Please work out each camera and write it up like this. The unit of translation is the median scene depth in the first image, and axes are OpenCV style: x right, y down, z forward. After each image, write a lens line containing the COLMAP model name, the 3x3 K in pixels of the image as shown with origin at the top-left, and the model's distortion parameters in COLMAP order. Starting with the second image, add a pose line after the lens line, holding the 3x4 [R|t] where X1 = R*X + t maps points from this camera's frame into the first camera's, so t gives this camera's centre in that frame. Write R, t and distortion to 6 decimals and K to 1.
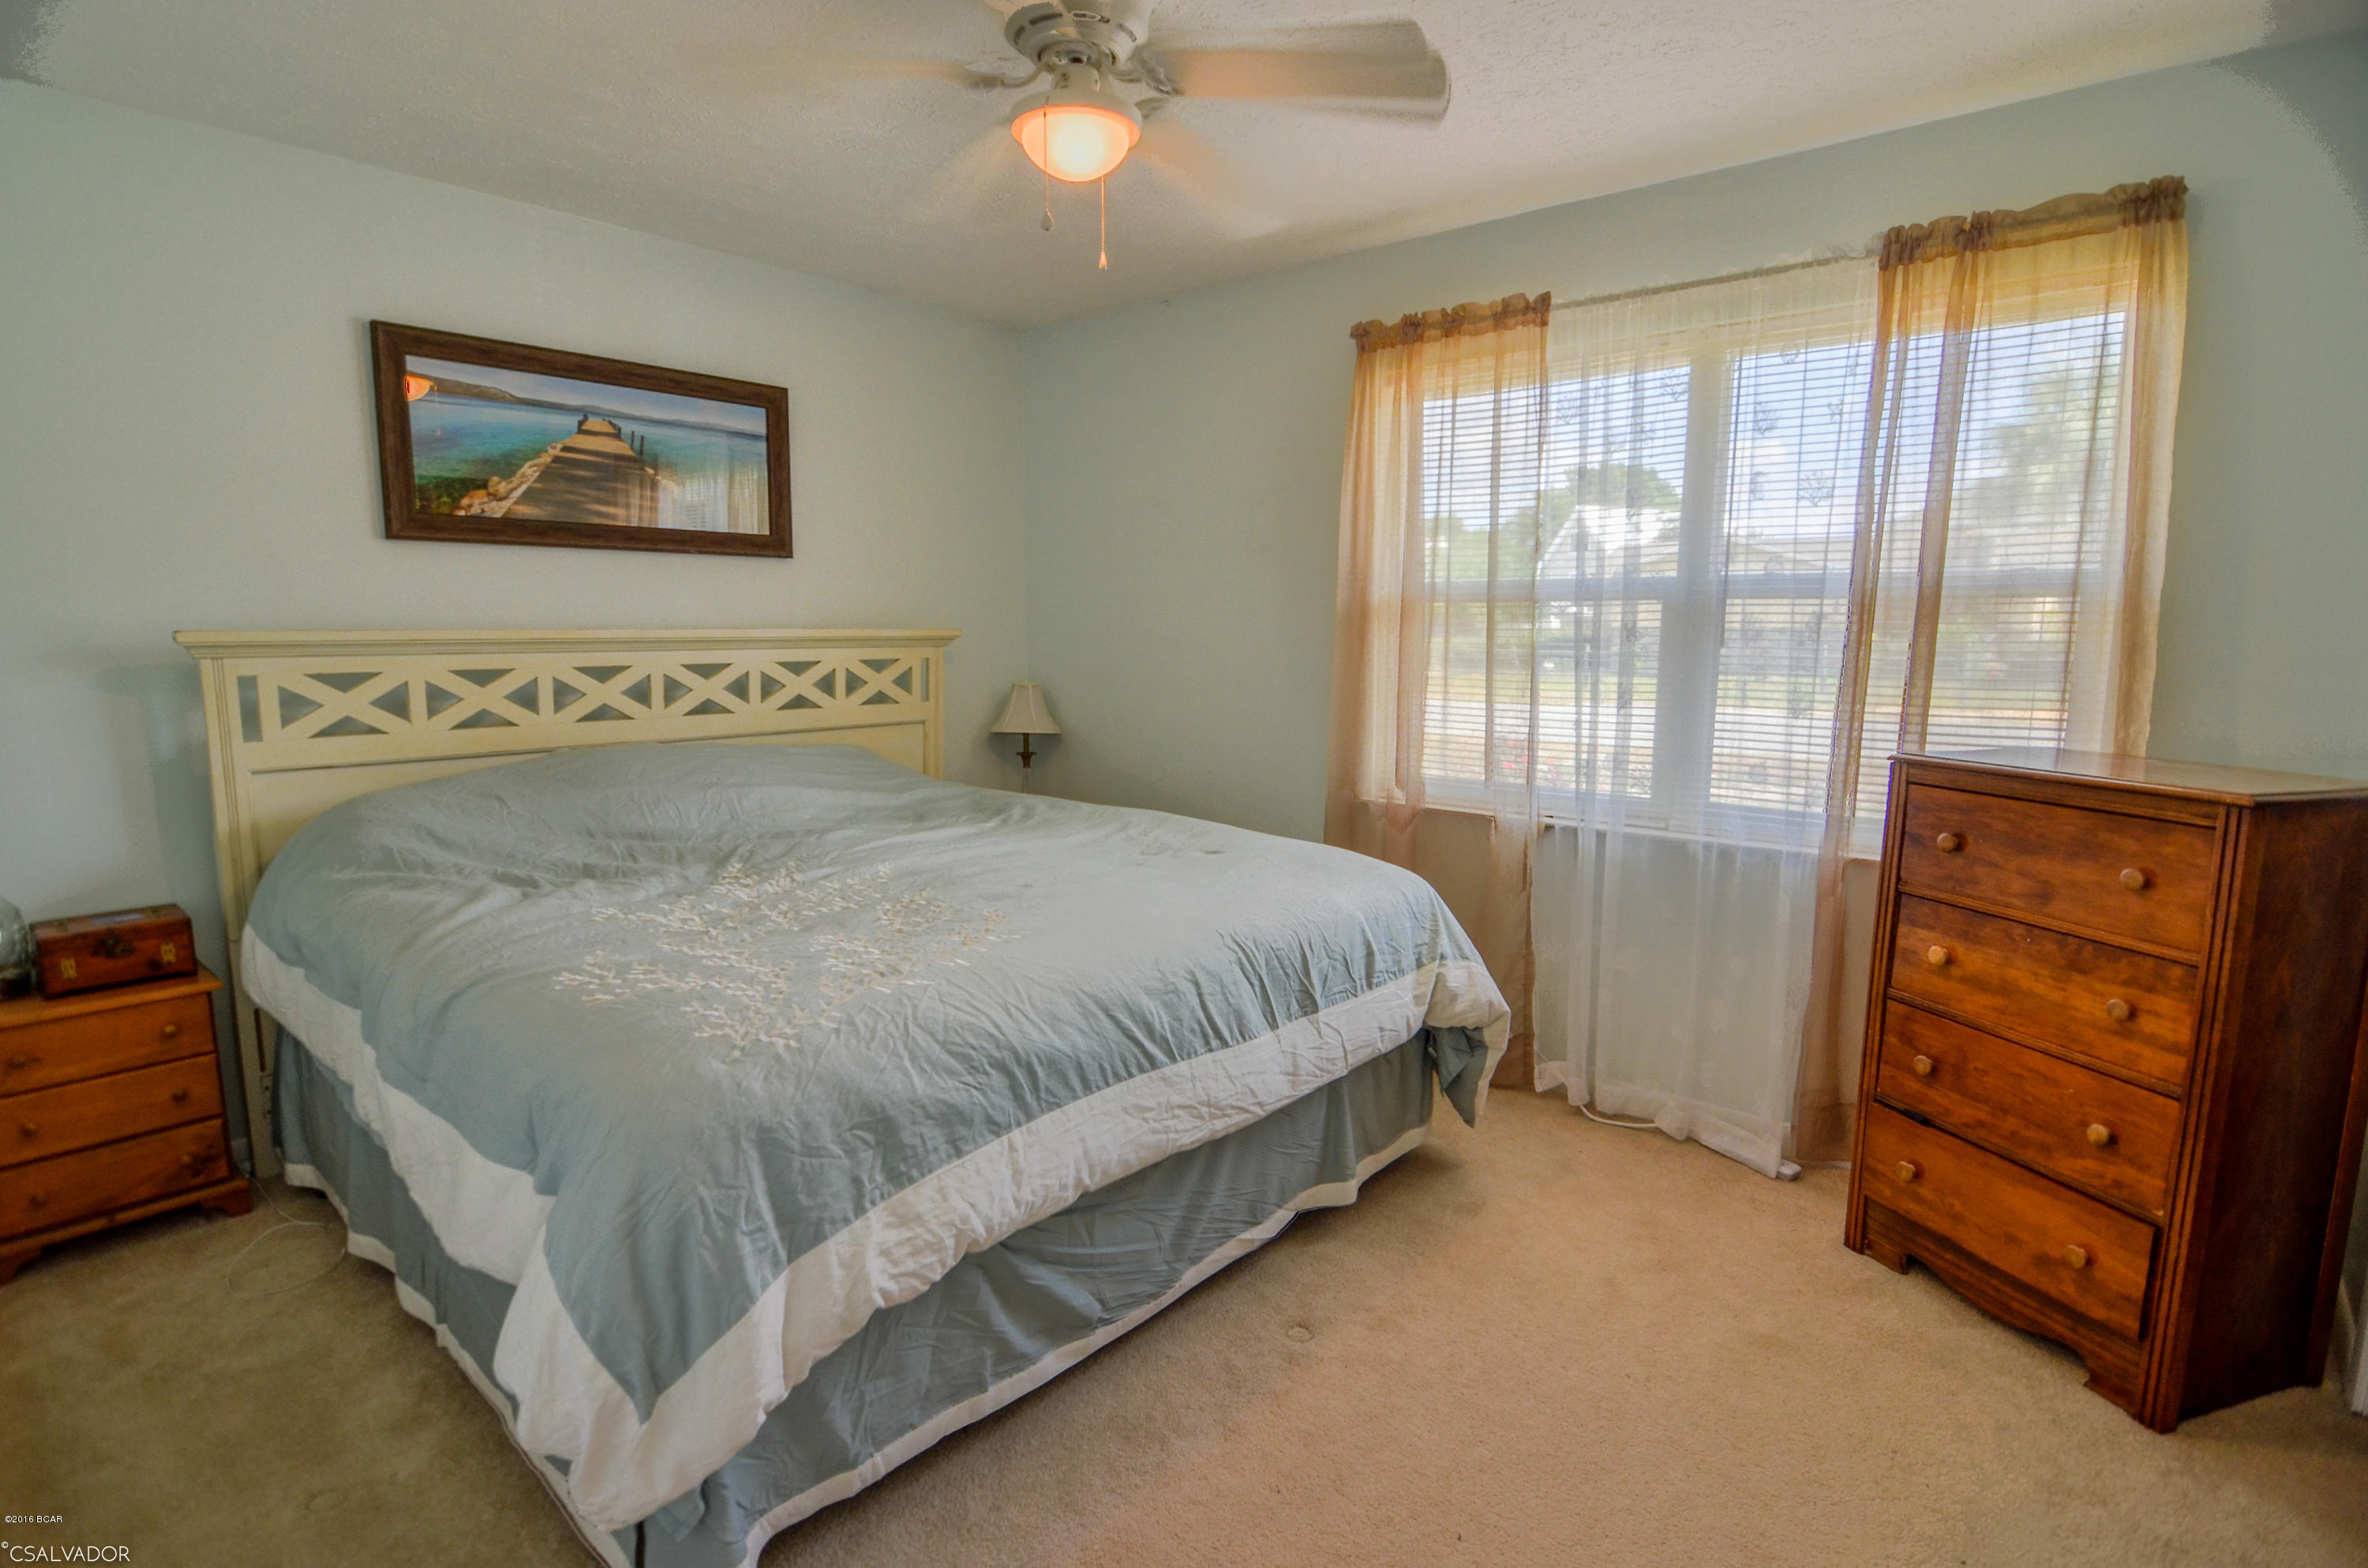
lens RADIAL K [[1151.4, 0, 1132.9], [0, 1151.4, 783.4], [0, 0, 1]] dist [-0.032631, -0.000431]
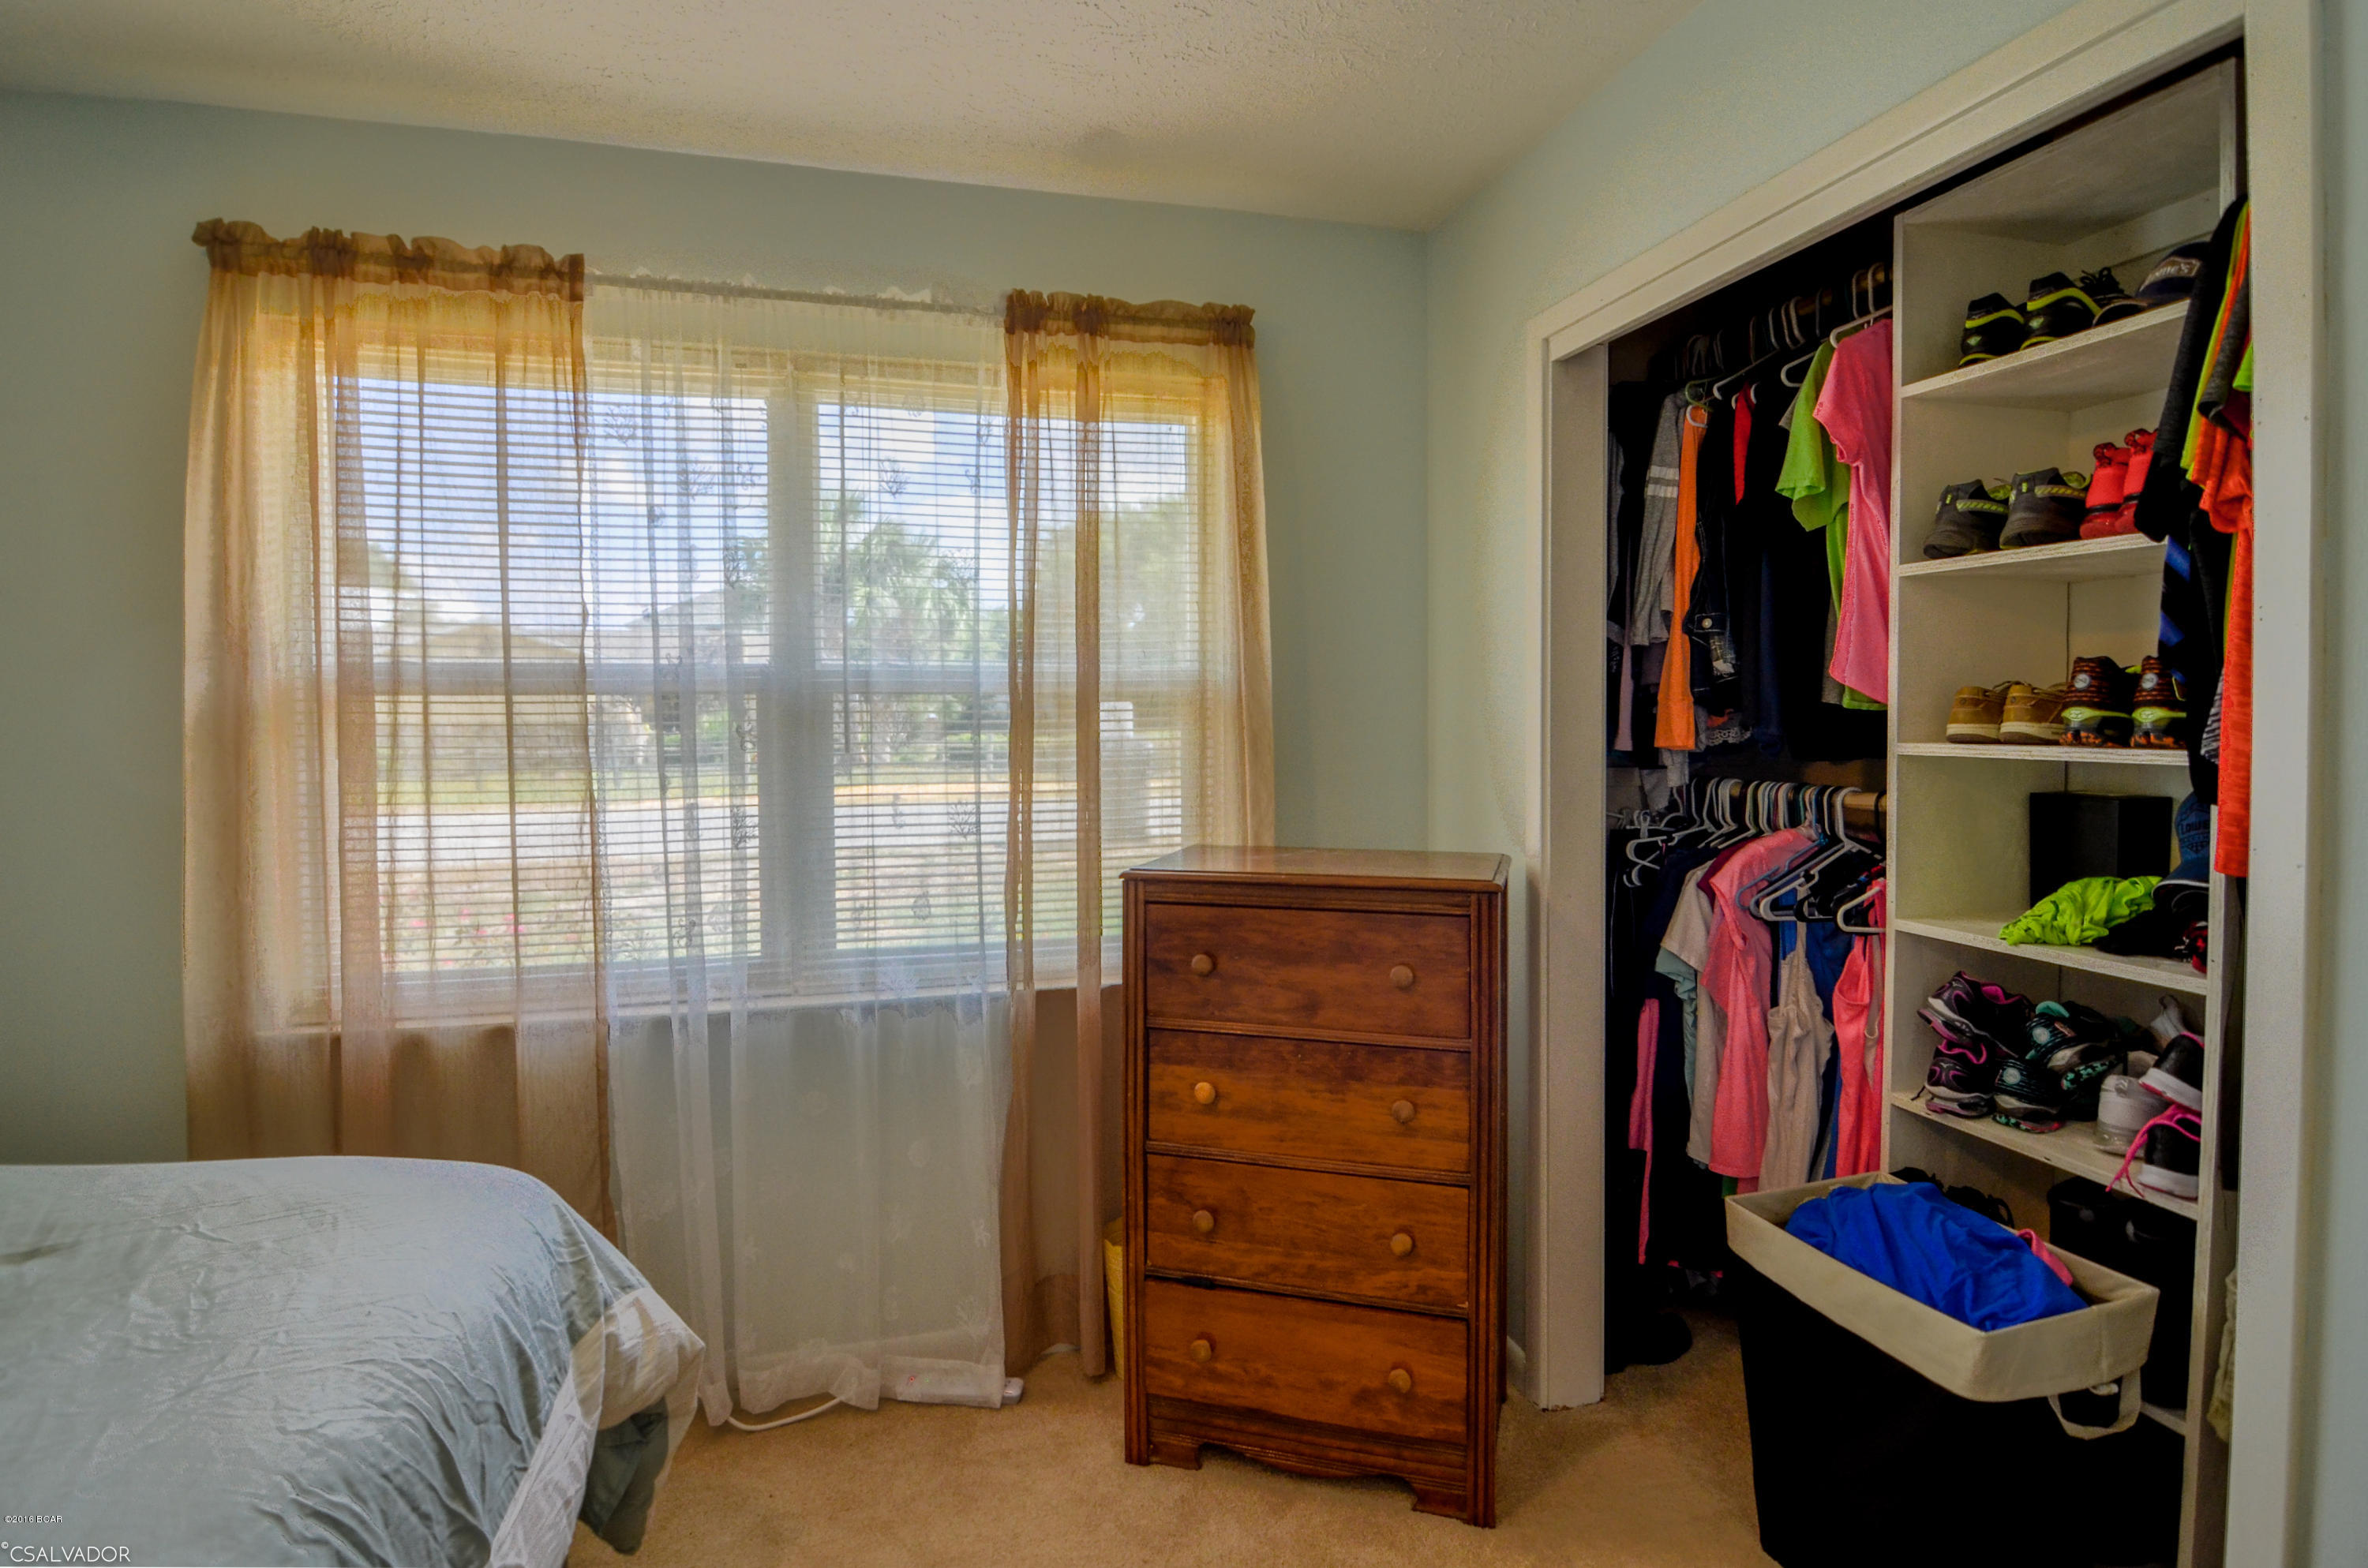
lens RADIAL K [[1211.5, 0, 1184.2], [0, 1211.5, 740.3], [0, 0, 1]] dist [-0.005357, -0.015214]
pose [[0.530281, -0.021634, 0.847546, -0.094284], [0.121796, 0.991249, -0.050901, -0.072192], [-0.839028, 0.130219, 0.528276, 0.448539]]
